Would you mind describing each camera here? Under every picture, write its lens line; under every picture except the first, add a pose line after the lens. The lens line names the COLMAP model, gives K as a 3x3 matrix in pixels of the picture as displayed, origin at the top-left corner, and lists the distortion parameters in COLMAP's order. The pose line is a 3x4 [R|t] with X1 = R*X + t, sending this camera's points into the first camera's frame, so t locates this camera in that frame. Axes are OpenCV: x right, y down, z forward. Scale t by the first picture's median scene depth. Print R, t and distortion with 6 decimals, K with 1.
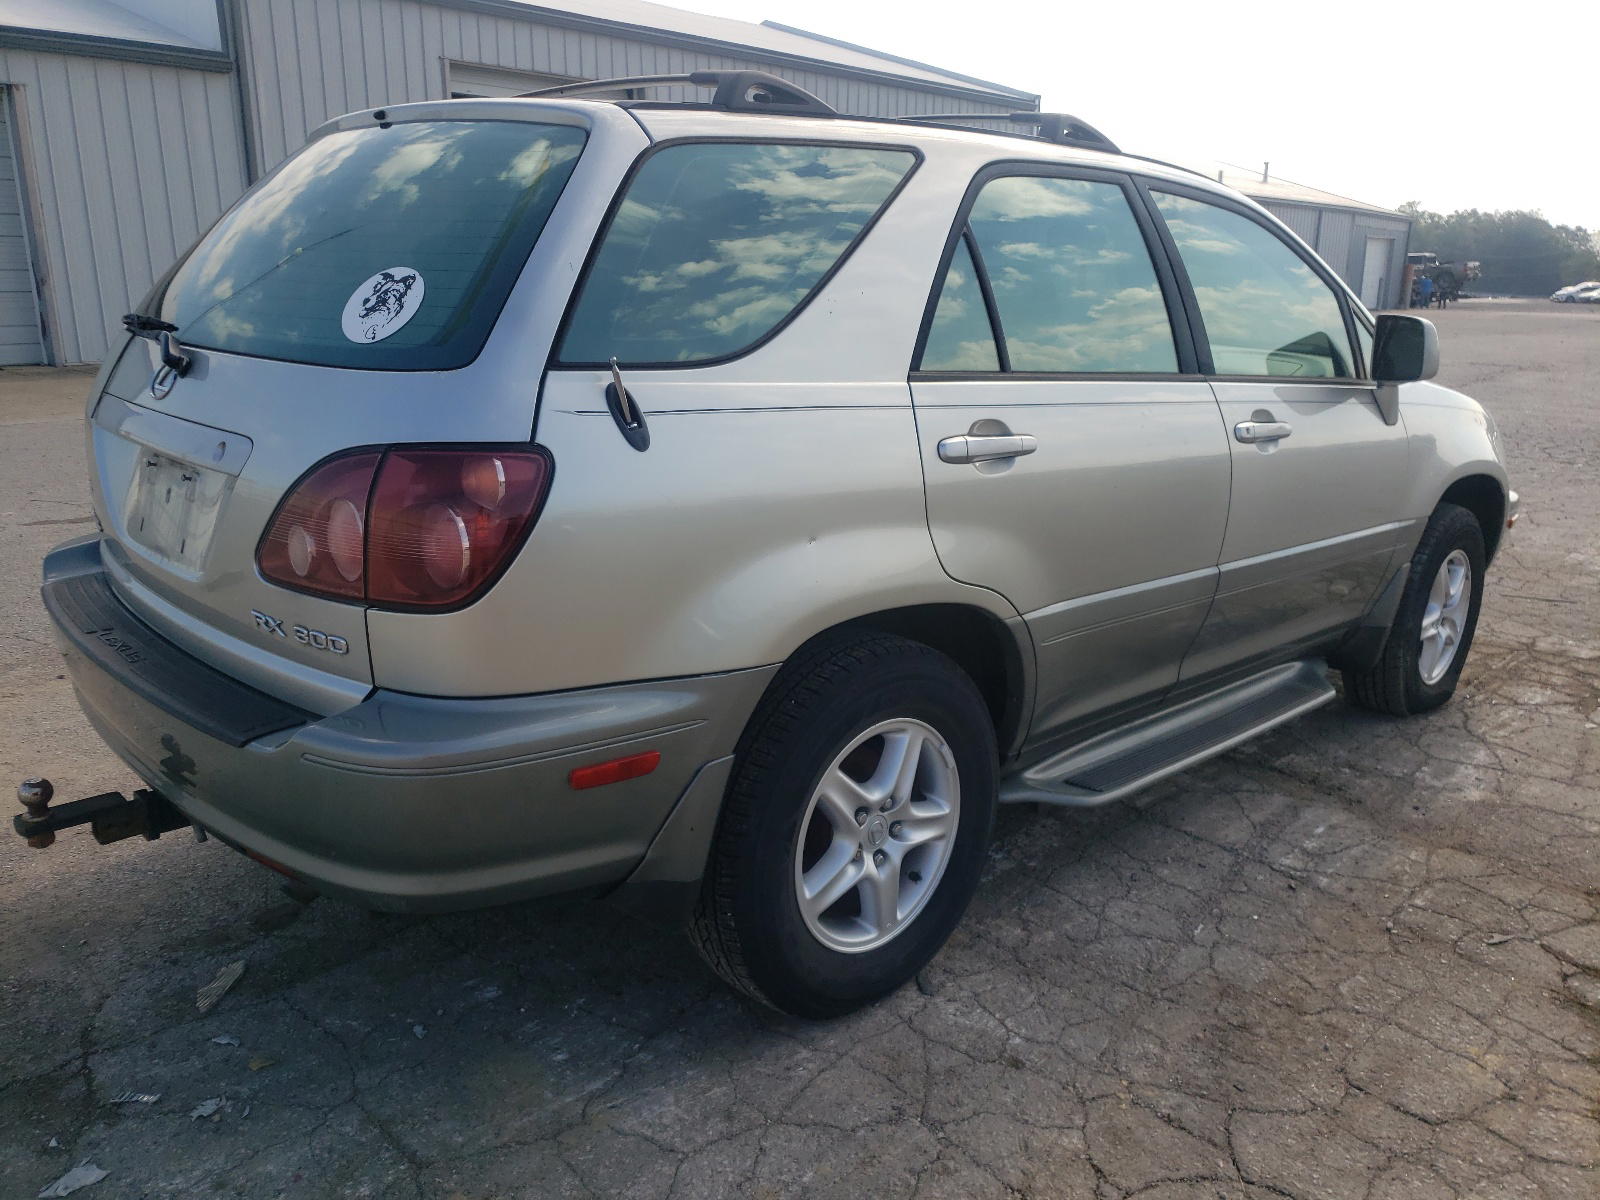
lens RADIAL K [[1215.7, 0, 803.8], [0, 1215.7, 602.6], [0, 0, 1]] dist [0.014654, -0.004744]
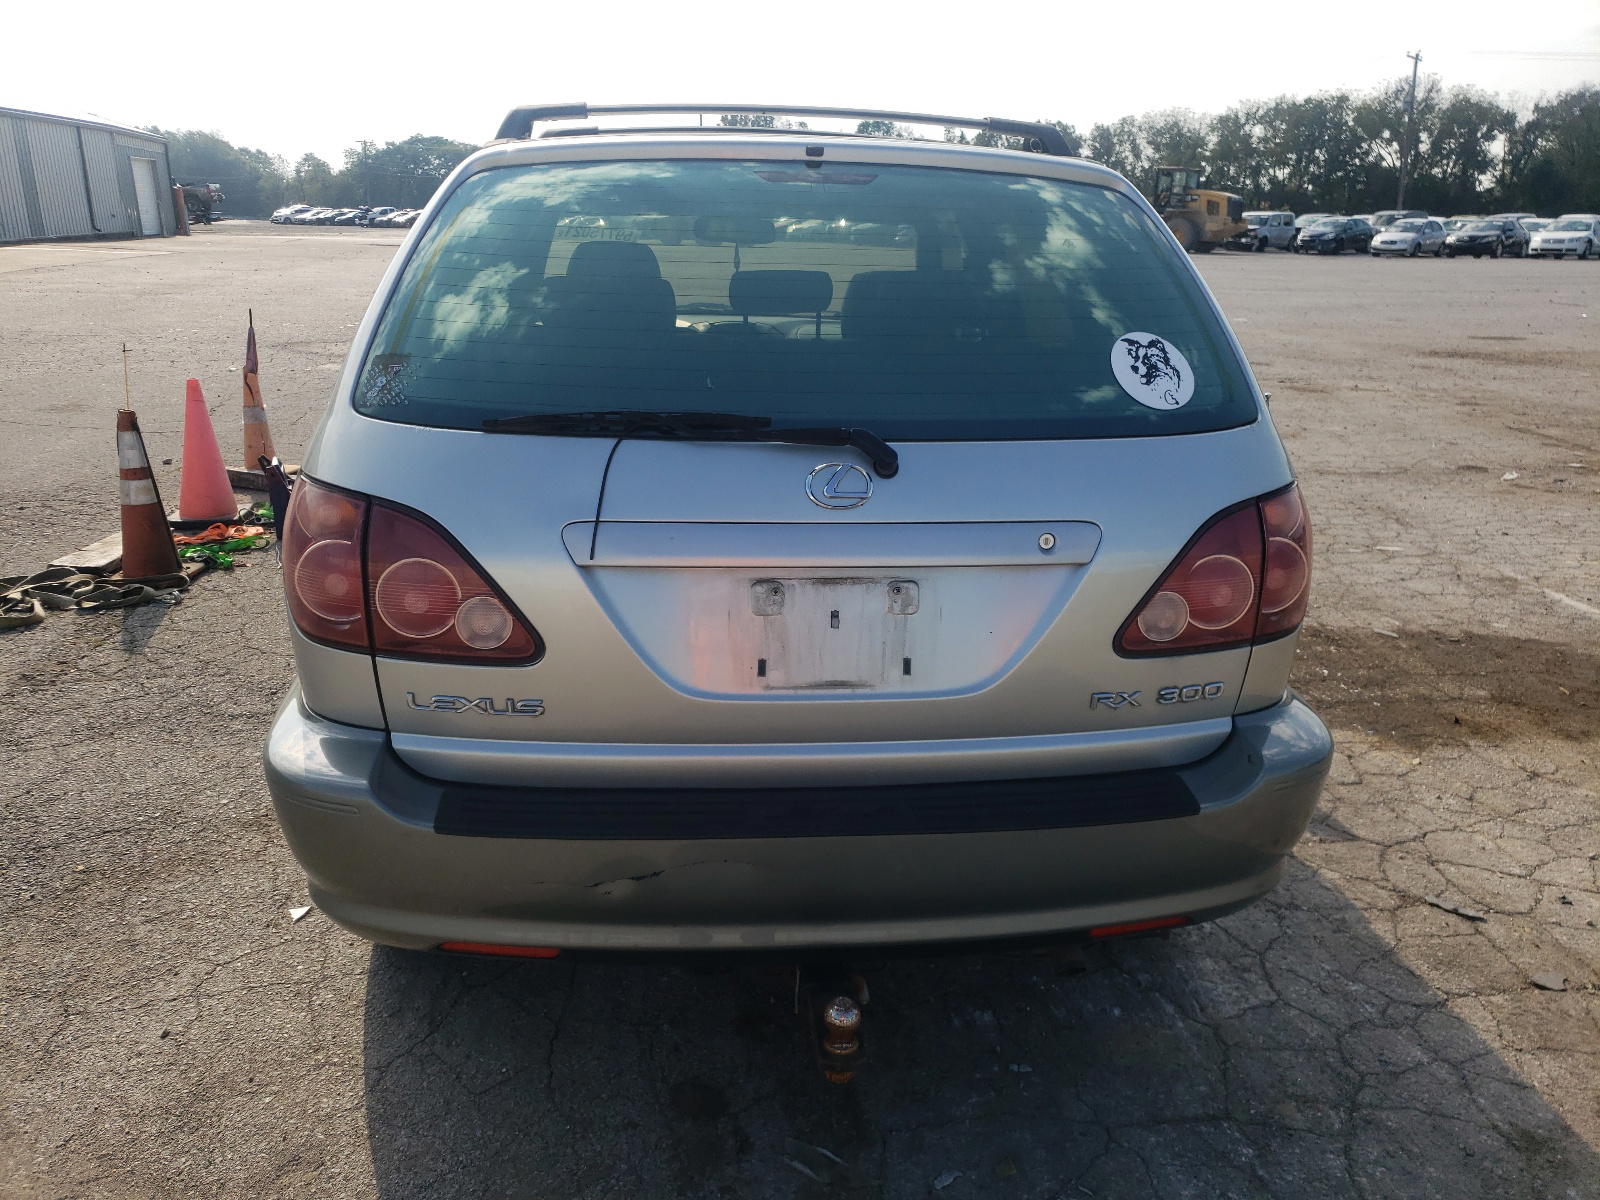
lens RADIAL K [[1215.7, 0, 801.9], [0, 1215.7, 601.1], [0, 0, 1]] dist [0.014654, -0.004744]
pose [[0.601111, -0.243815, 0.761065, -1.255167], [0.198942, 0.967998, 0.152978, -0.250037], [-0.774007, 0.059451, 0.630380, 0.538480]]
